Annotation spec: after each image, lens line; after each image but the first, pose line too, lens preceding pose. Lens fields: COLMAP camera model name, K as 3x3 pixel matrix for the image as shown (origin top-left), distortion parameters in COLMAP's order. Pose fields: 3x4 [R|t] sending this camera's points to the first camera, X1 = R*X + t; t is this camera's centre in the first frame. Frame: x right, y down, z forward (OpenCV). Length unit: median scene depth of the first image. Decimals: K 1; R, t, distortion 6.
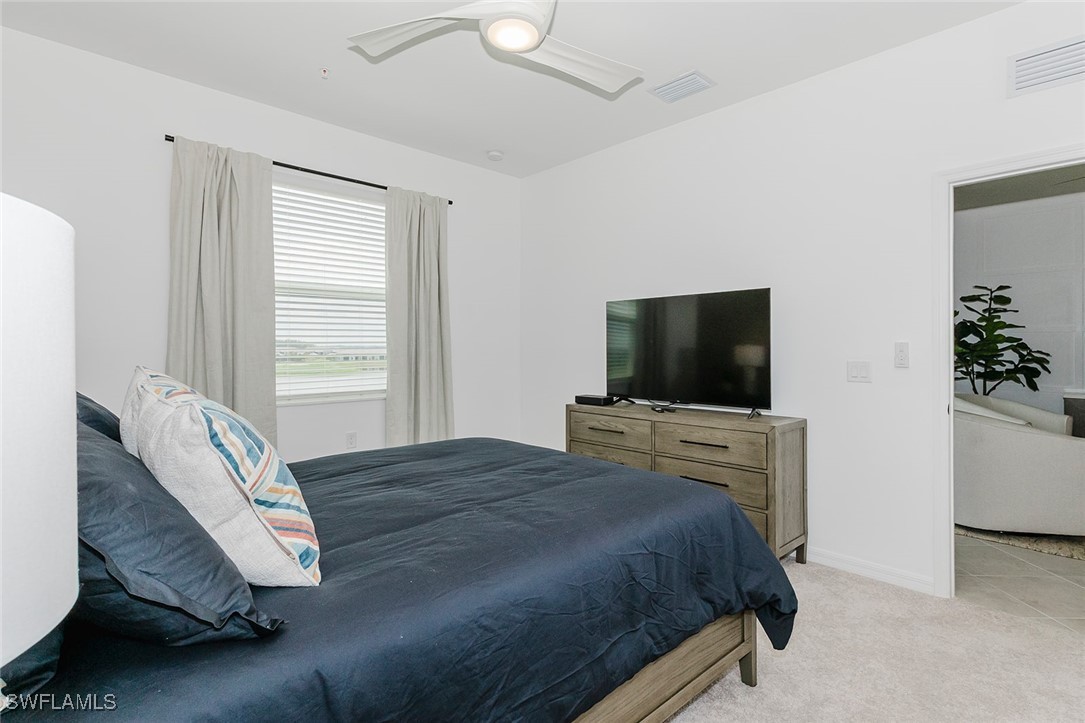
lens RADIAL K [[532.5, 0, 542.5], [0, 532.5, 361.5], [0, 0, 1]] dist [-0.000201, 0.000171]
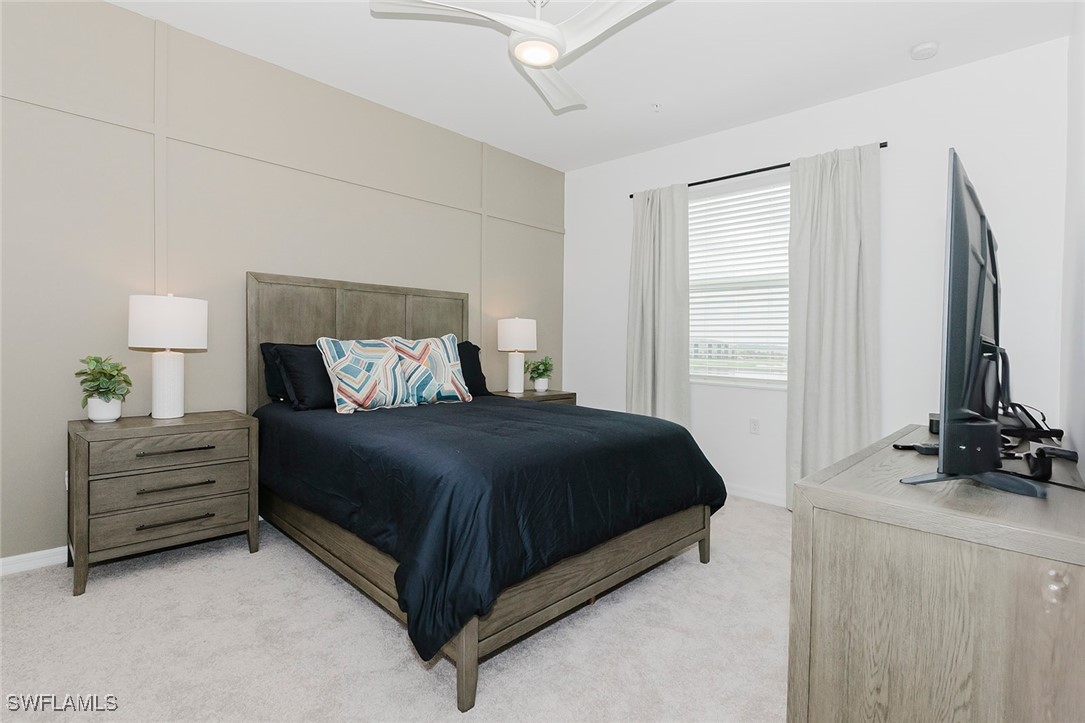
lens RADIAL K [[517.8, 0, 543.5], [0, 517.8, 370.4], [0, 0, 1]] dist [0.001407, 0.000459]
pose [[0.044174, 0.053727, -0.997578, 0.721246], [-0.055151, 0.997161, 0.051262, 0.012837], [0.997500, 0.052753, 0.047012, 0.646888]]
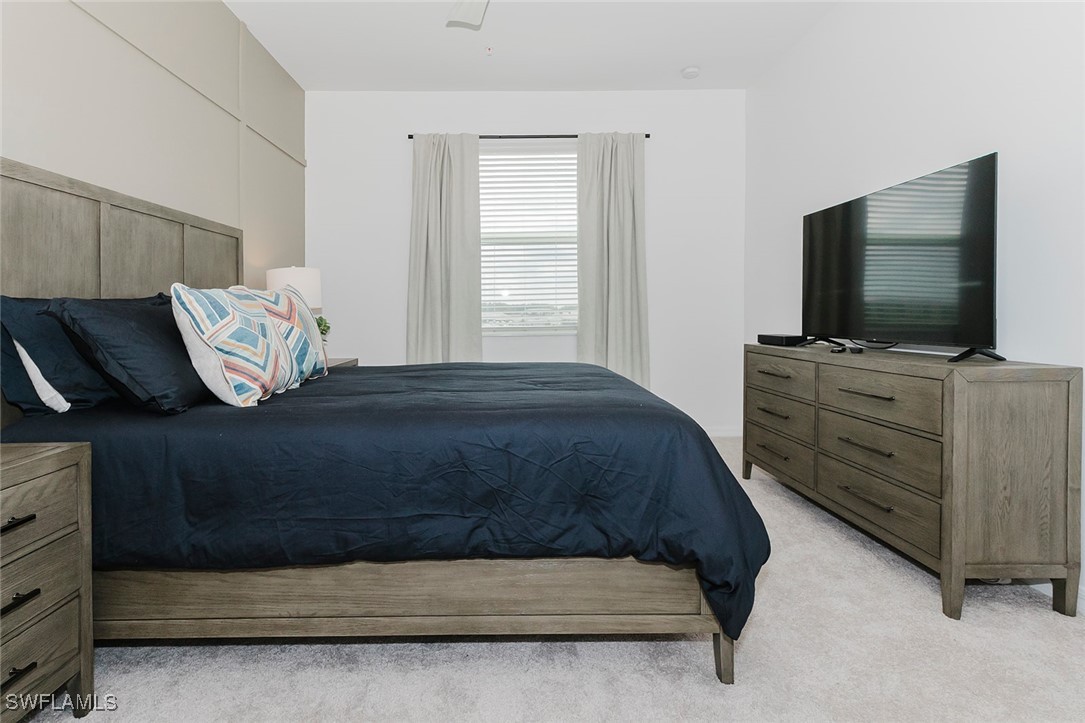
lens RADIAL K [[536.3, 0, 501.2], [0, 536.3, 335.9], [0, 0, 1]] dist [0.001101, 0.000319]
pose [[0.726654, 0.020201, -0.686706, 0.405198], [-0.007948, 0.999748, 0.021000, 0.061488], [0.686958, -0.009802, 0.726631, 0.137160]]
